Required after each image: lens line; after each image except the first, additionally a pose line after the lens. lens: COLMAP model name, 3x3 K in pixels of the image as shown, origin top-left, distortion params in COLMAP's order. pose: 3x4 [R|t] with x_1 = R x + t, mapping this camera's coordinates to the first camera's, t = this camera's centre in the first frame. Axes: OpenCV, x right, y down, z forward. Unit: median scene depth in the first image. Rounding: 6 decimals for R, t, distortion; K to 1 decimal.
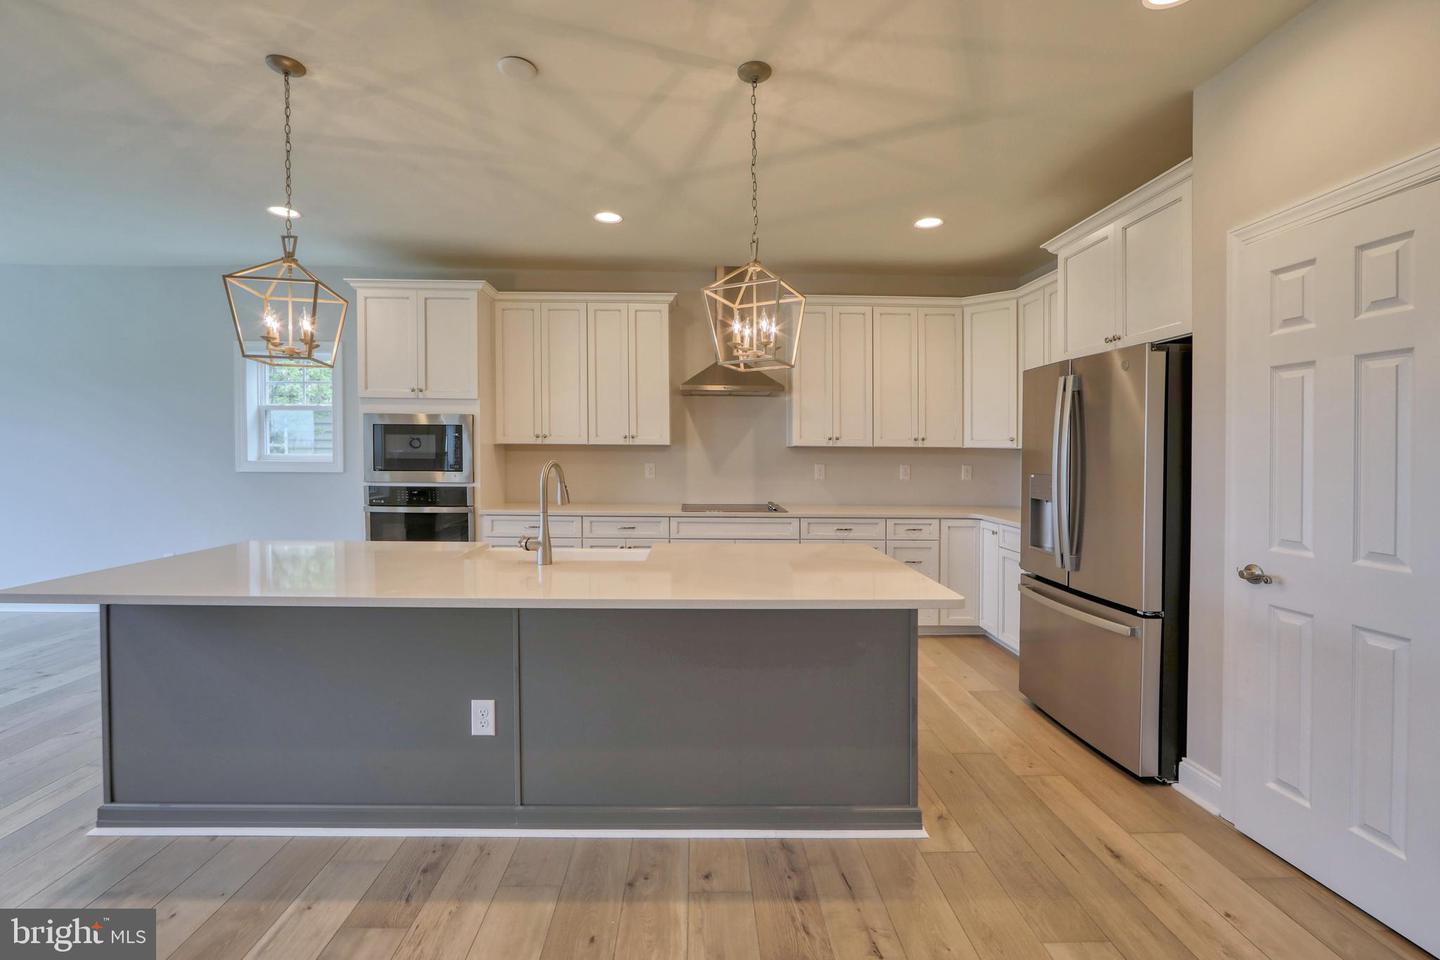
lens RADIAL K [[626.1, 0, 690.8], [0, 626.1, 475.8], [0, 0, 1]] dist [-0.011854, 0.000219]
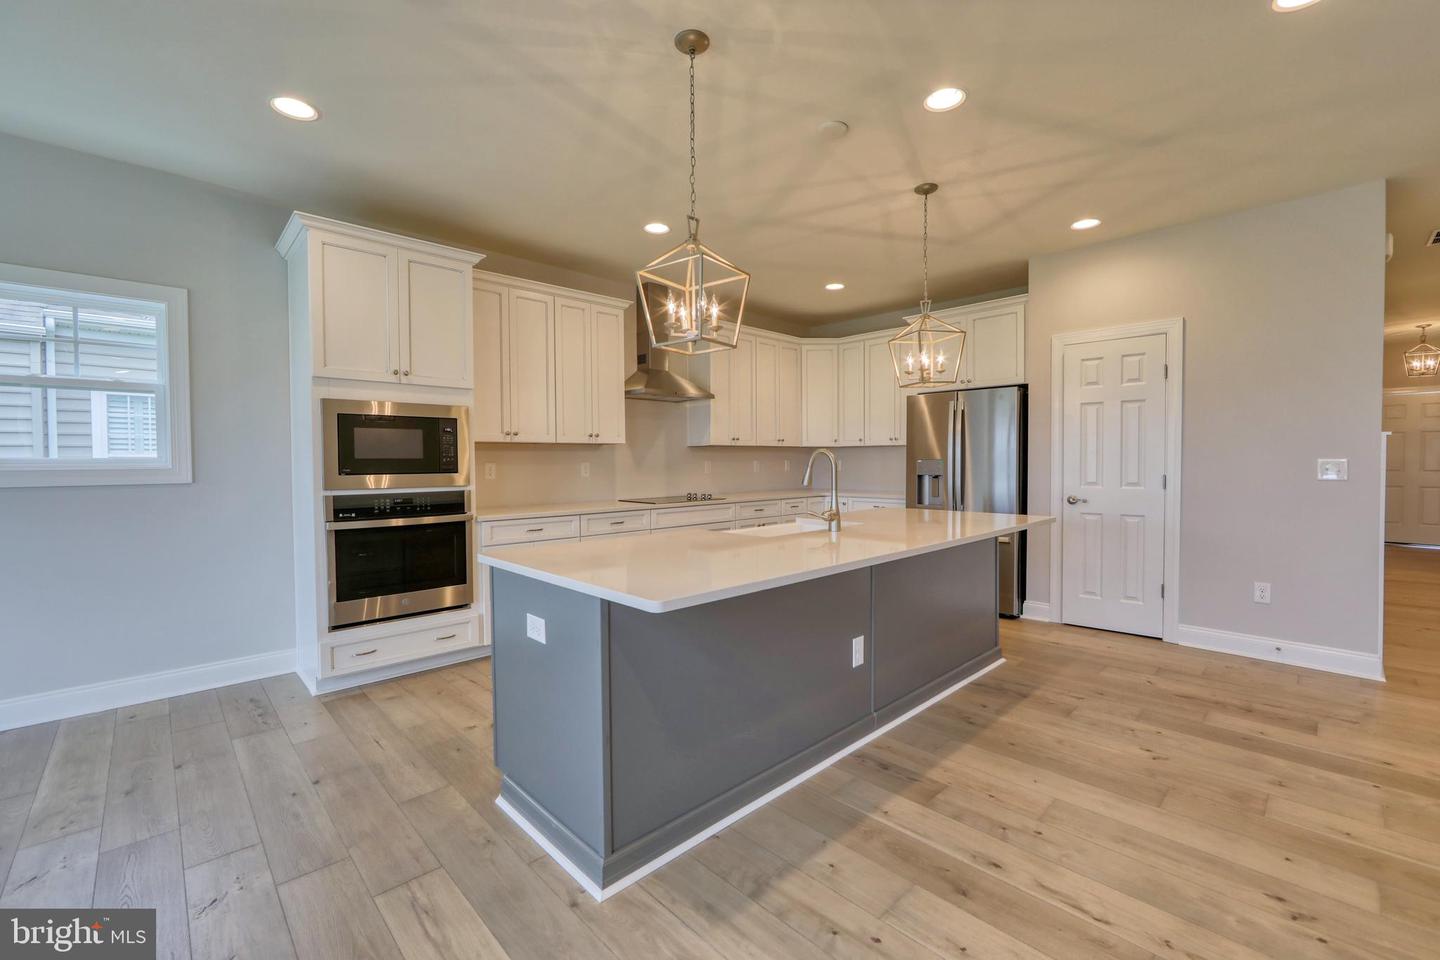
lens RADIAL K [[613.1, 0, 721.0], [0, 613.1, 490.3], [0, 0, 1]] dist [-0.008336, -0.000007]
pose [[0.725148, -0.047418, 0.686959, -0.748449], [0.040830, 0.998832, 0.025846, 0.011237], [-0.687382, 0.009306, 0.726237, 0.158683]]
